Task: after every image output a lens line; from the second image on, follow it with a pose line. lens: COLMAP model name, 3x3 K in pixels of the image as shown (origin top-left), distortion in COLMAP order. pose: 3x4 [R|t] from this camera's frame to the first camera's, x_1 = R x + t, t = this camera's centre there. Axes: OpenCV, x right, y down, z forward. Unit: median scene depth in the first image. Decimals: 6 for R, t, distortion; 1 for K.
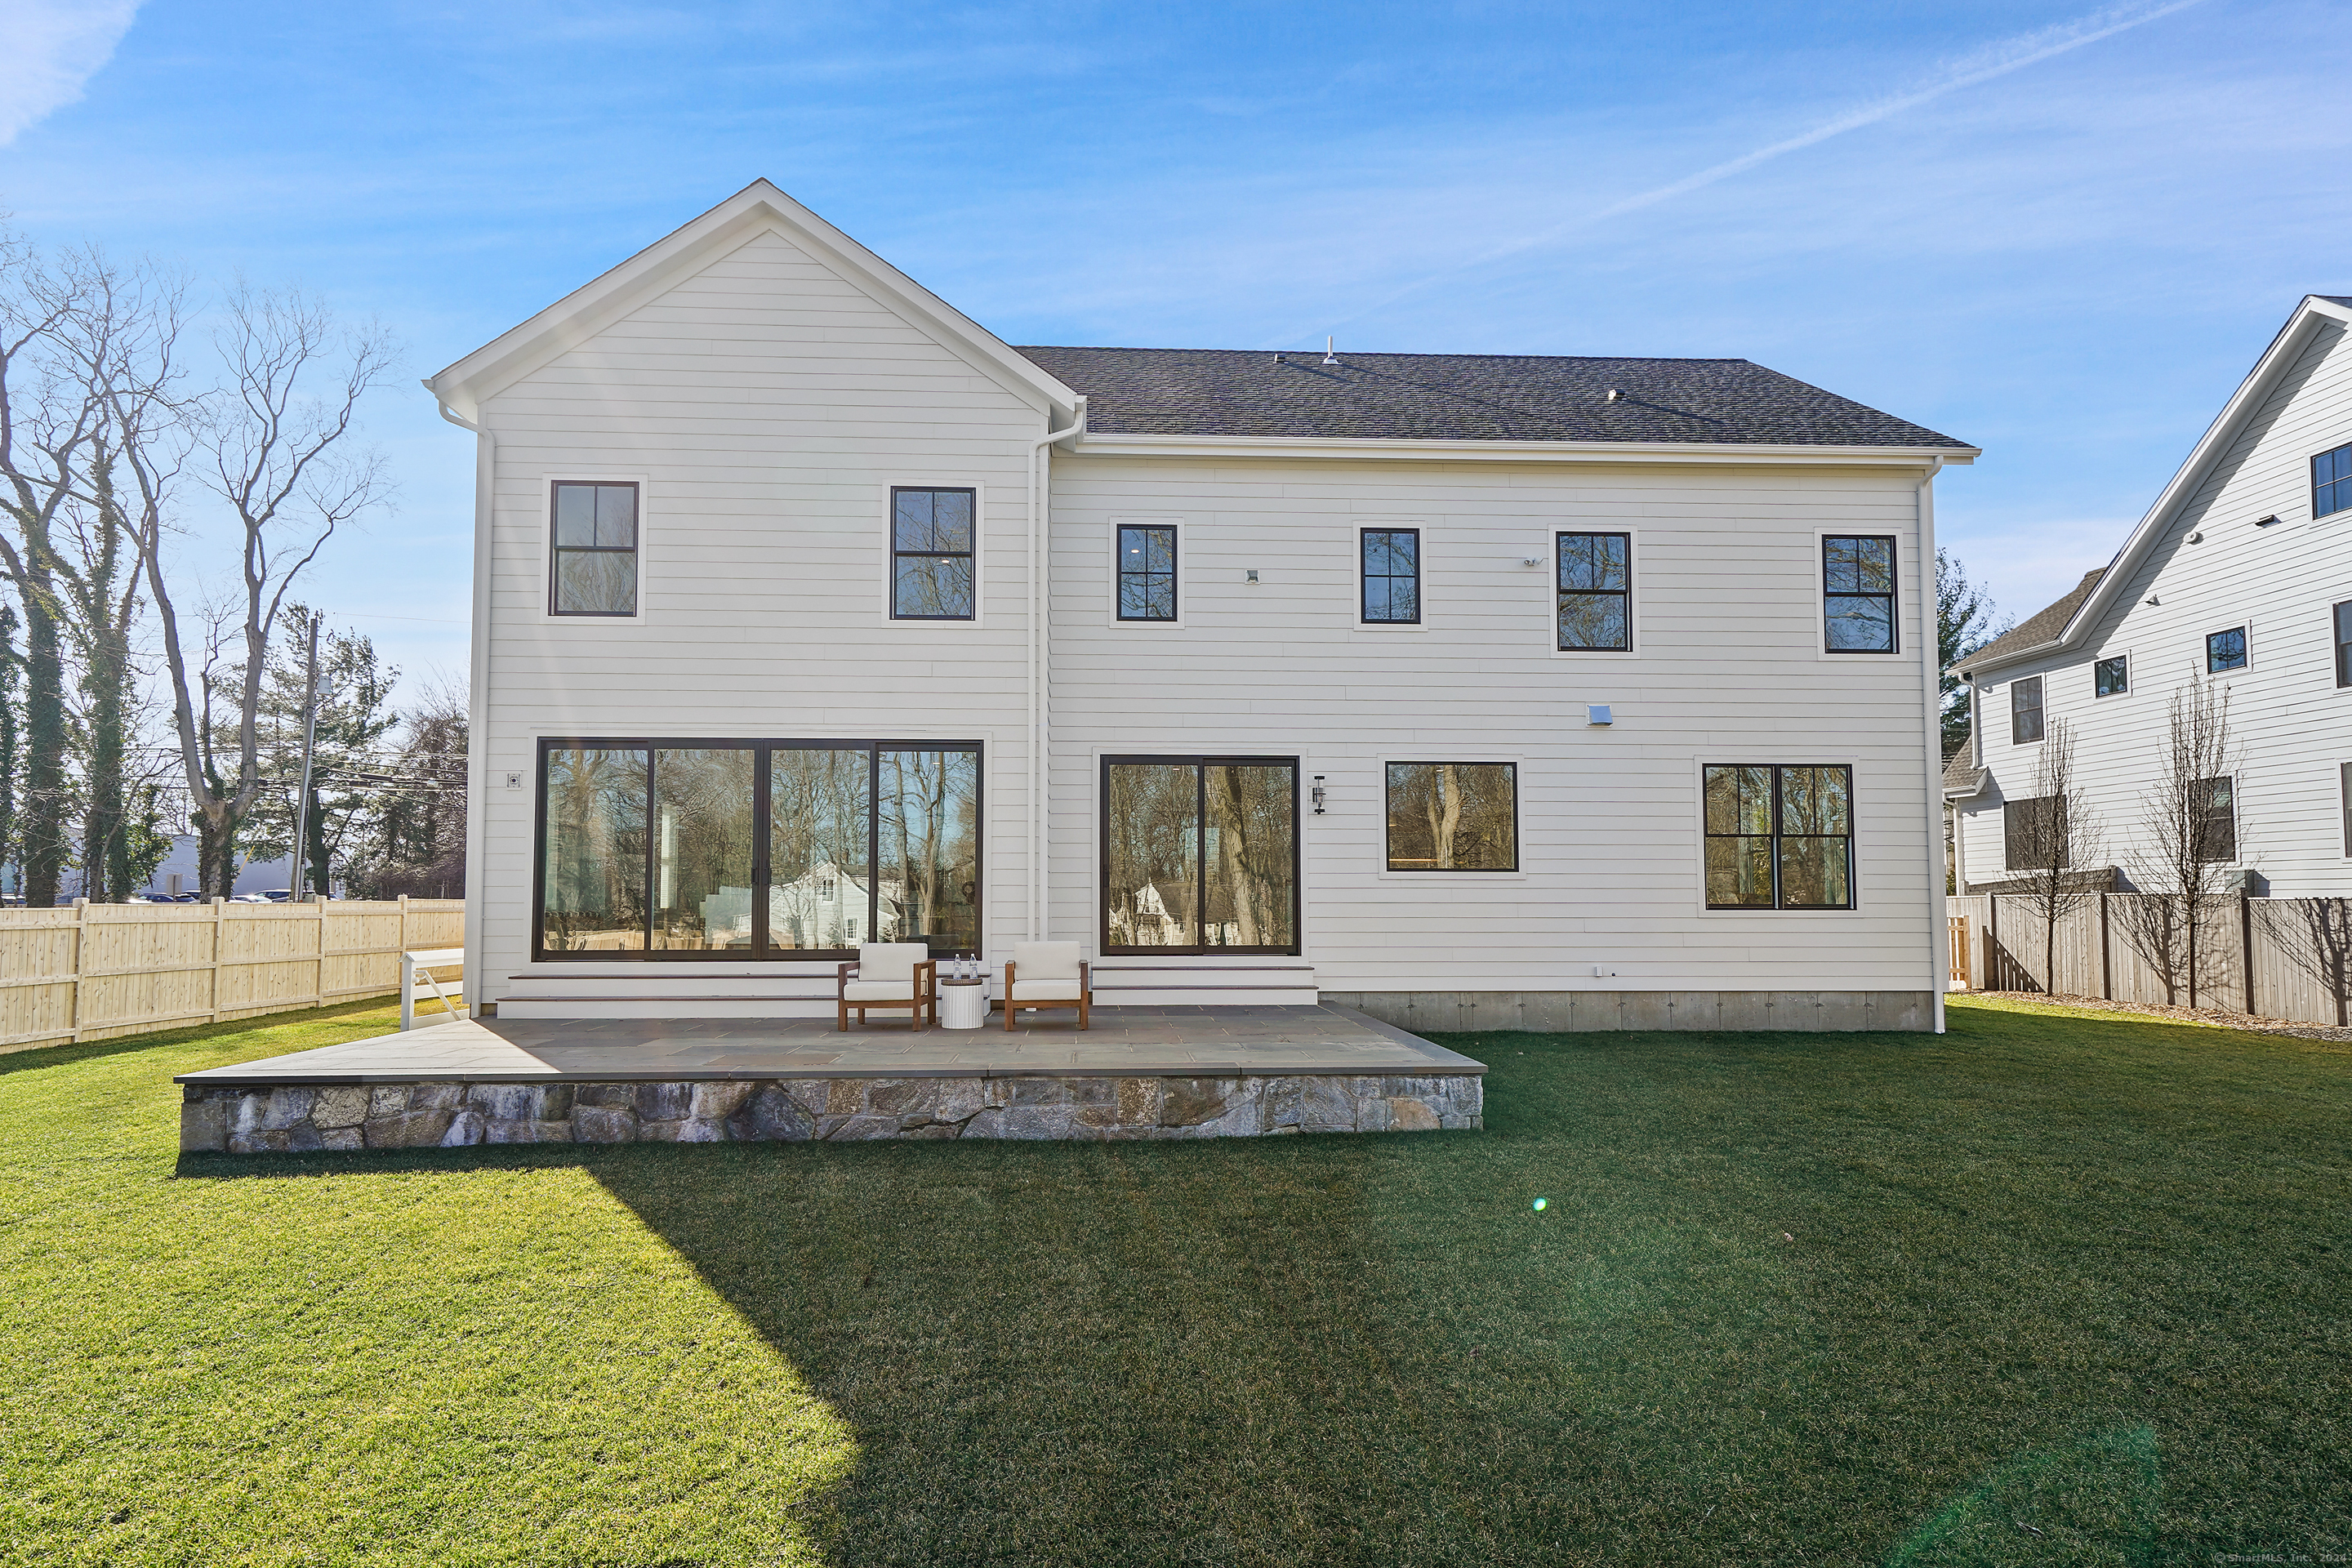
lens RADIAL K [[1200.1, 0, 1171.4], [0, 1200.1, 791.9], [0, 0, 1]] dist [0.044675, 0.000802]
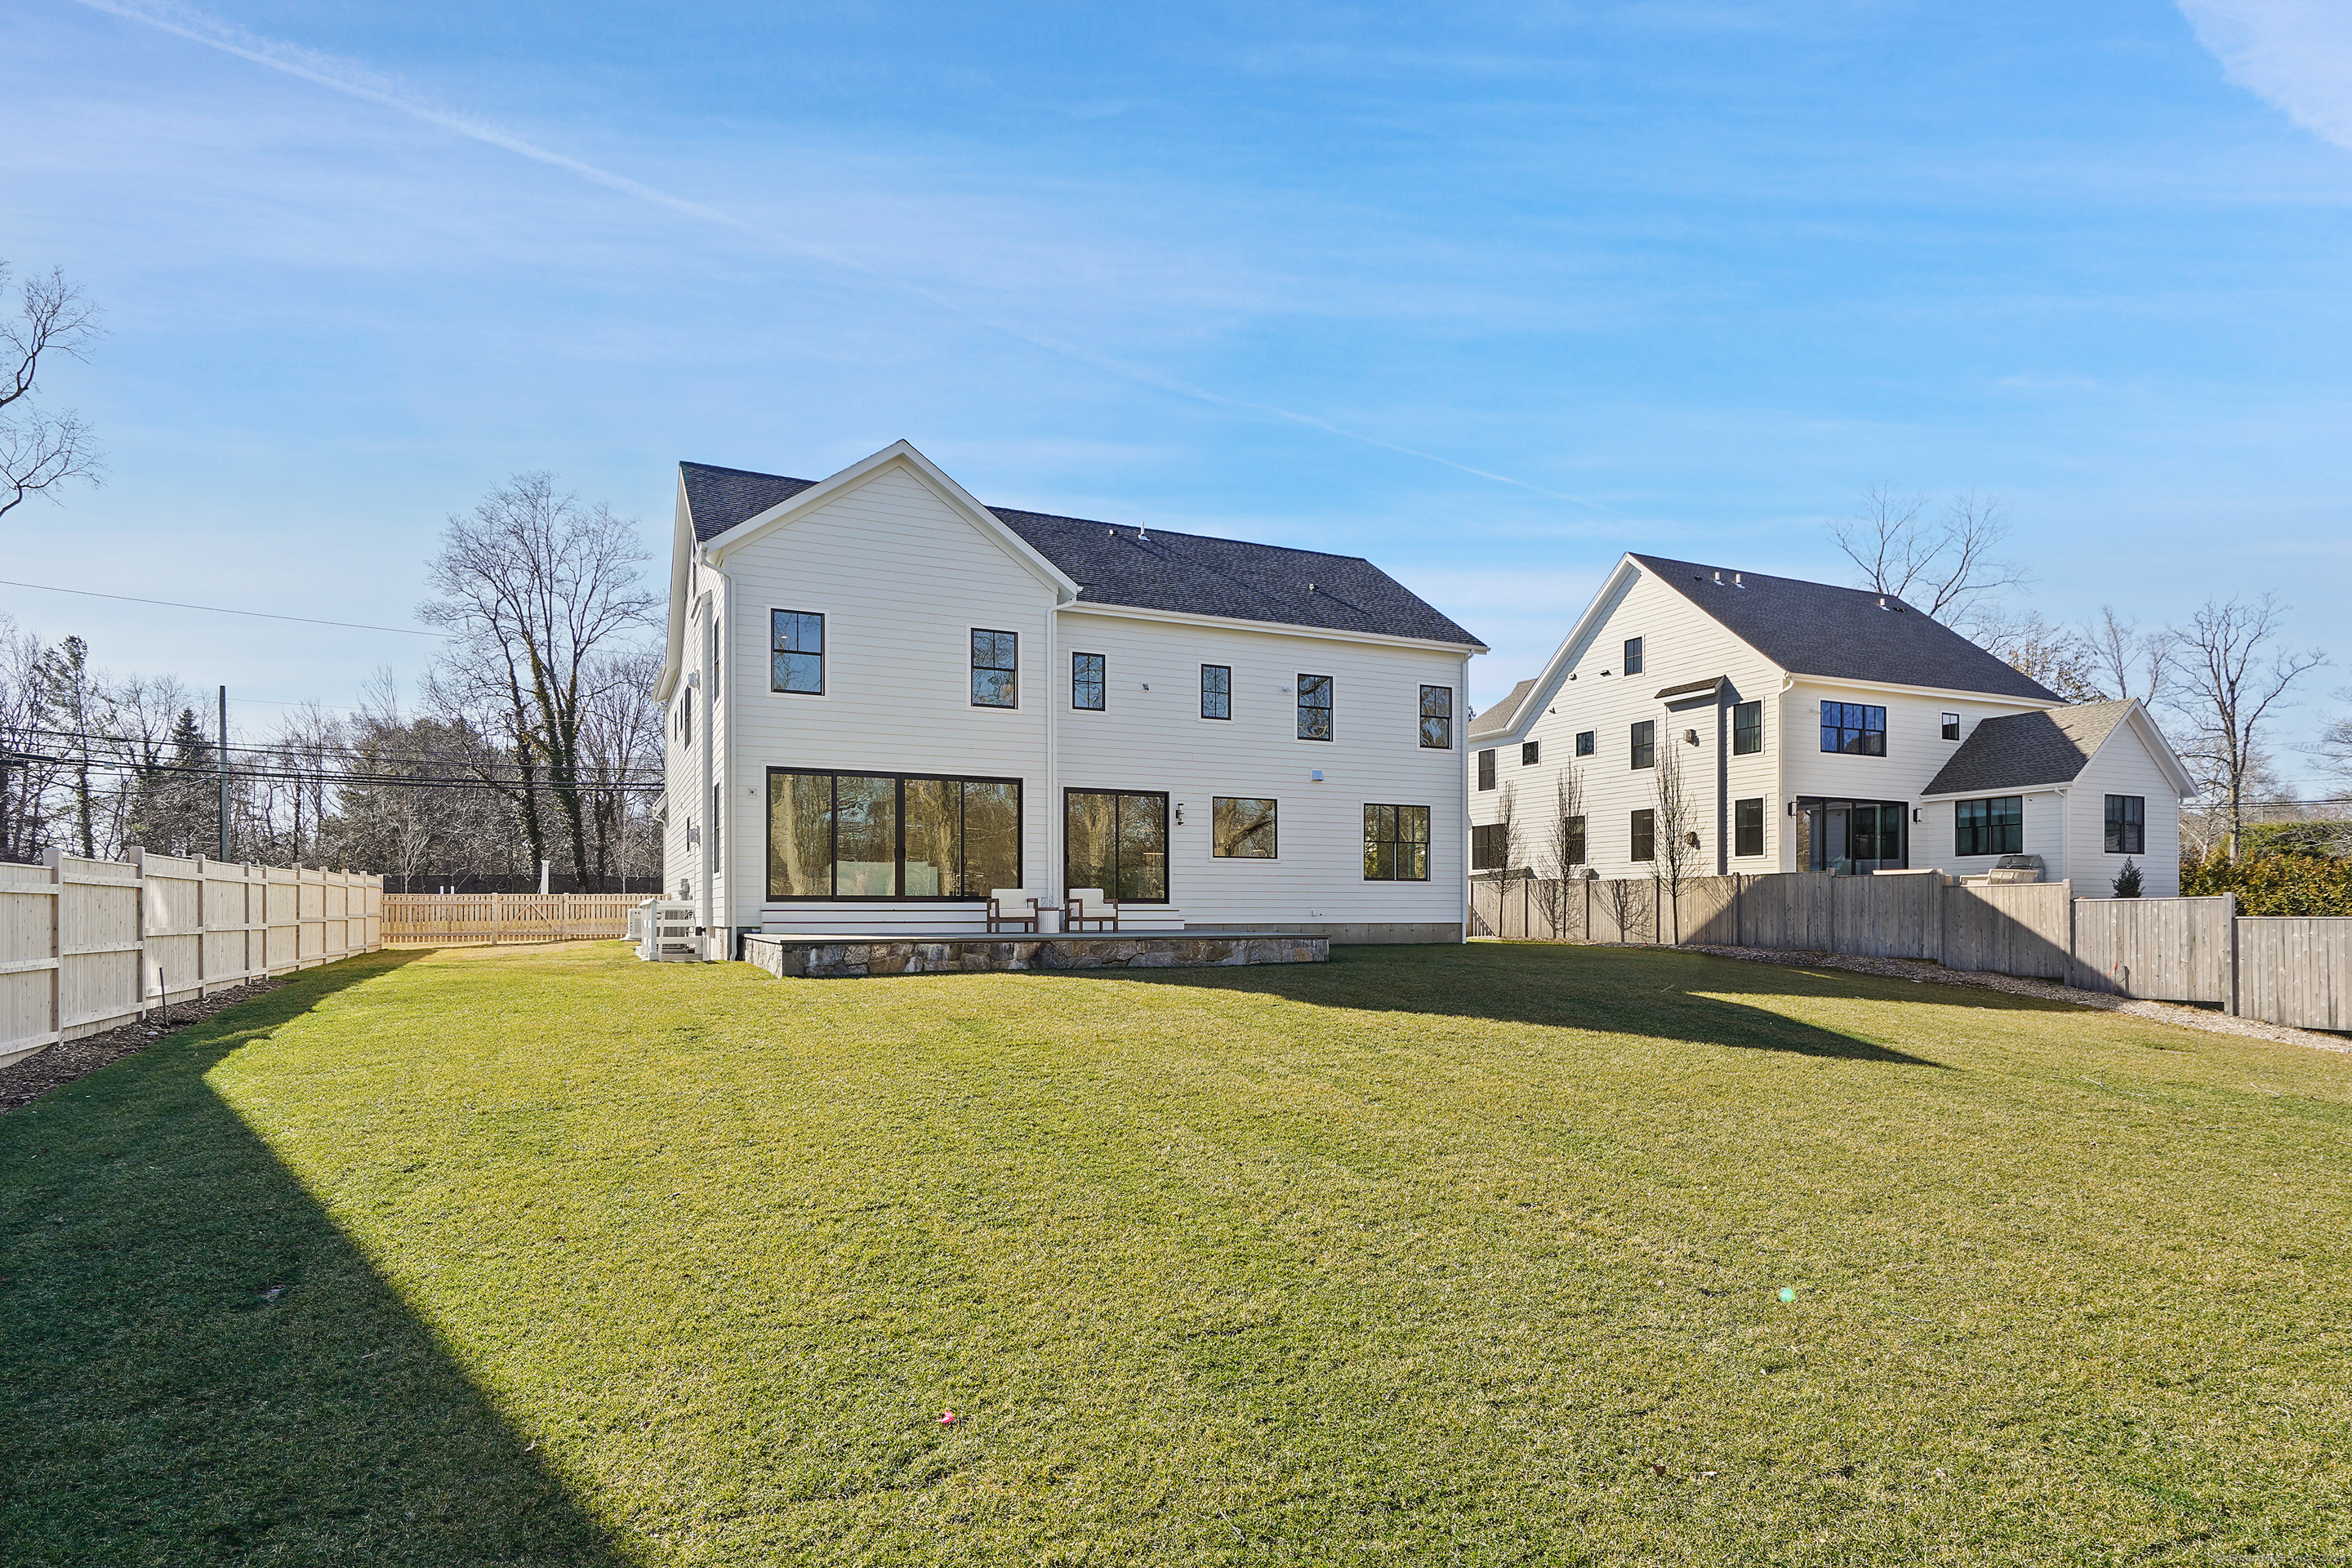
lens RADIAL K [[1223.1, 0, 1176.1], [0, 1223.1, 815.9], [0, 0, 1]] dist [0.187871, 0.000208]
pose [[0.924455, 0.028297, 0.380241, -0.540482], [-0.033041, 0.999436, 0.005955, -0.005359], [-0.379858, -0.018068, 0.924868, -0.636869]]
